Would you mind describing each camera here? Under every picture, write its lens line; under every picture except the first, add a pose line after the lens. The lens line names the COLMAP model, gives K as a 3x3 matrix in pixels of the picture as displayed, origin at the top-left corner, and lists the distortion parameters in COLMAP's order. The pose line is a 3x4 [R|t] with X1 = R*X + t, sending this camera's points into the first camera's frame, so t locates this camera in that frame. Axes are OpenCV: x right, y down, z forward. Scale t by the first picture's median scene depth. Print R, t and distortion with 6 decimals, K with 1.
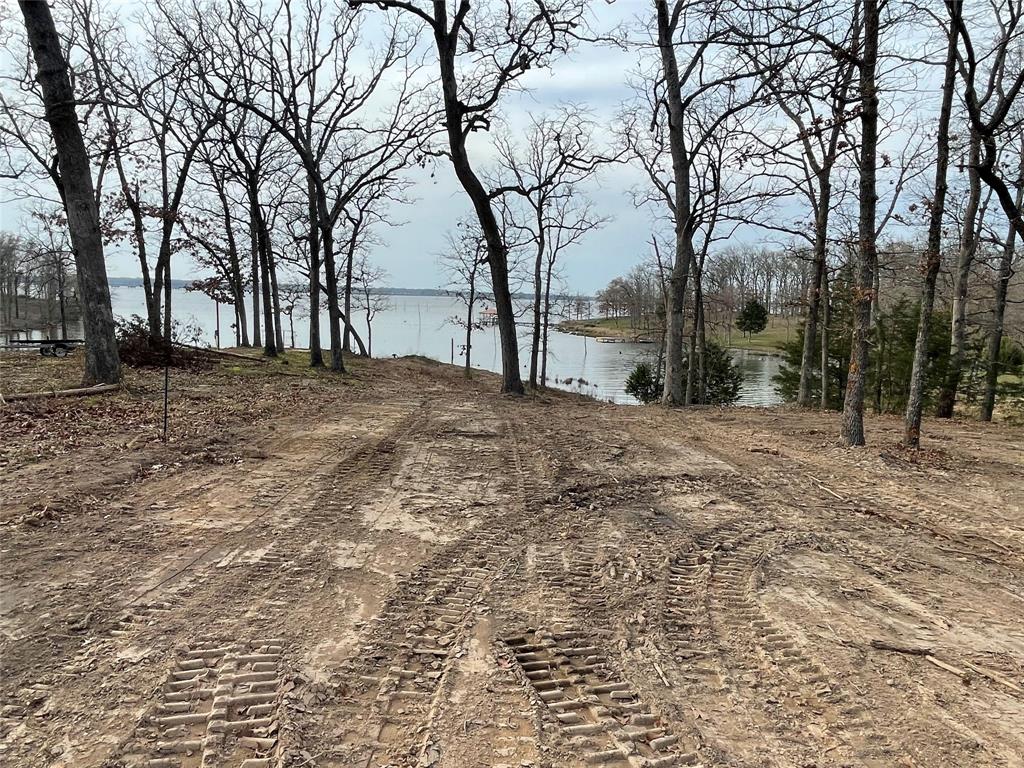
lens RADIAL K [[686.5, 0, 515.3], [0, 686.5, 383.1], [0, 0, 1]] dist [-0.032720, -0.000871]
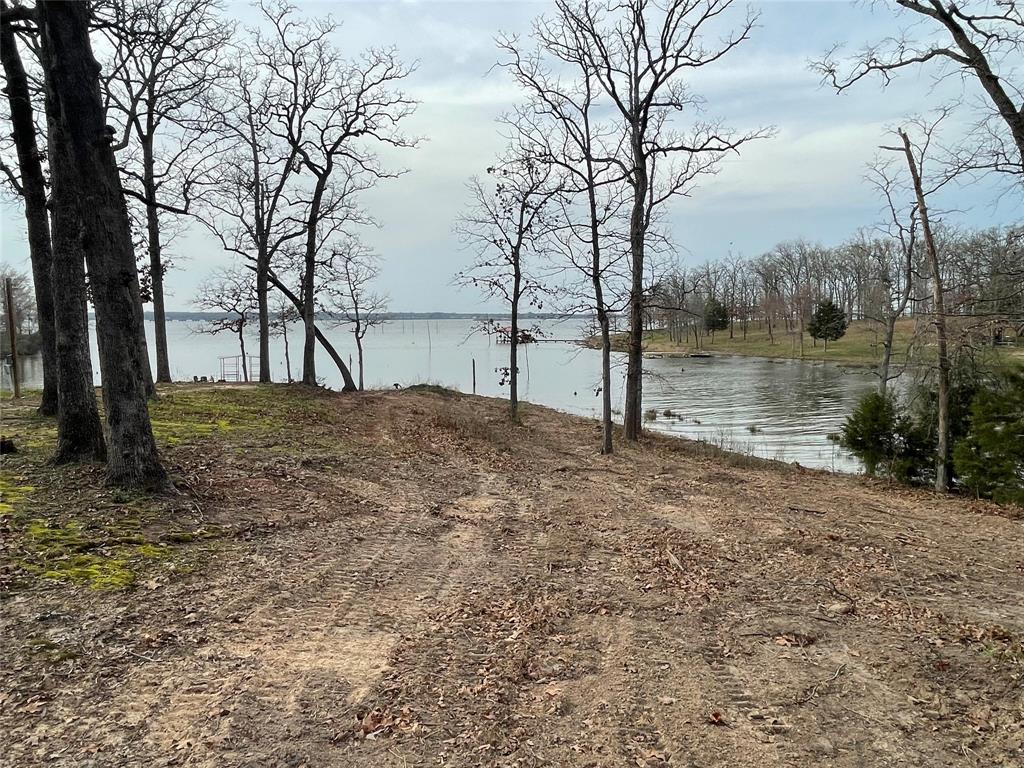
lens RADIAL K [[686.5, 0, 508.6], [0, 686.5, 389.9], [0, 0, 1]] dist [-0.032720, -0.000871]
pose [[0.999016, -0.036215, -0.025599, -0.056761], [0.035674, 0.999137, -0.021276, -0.022560], [0.026347, 0.020341, 0.999446, 0.394600]]
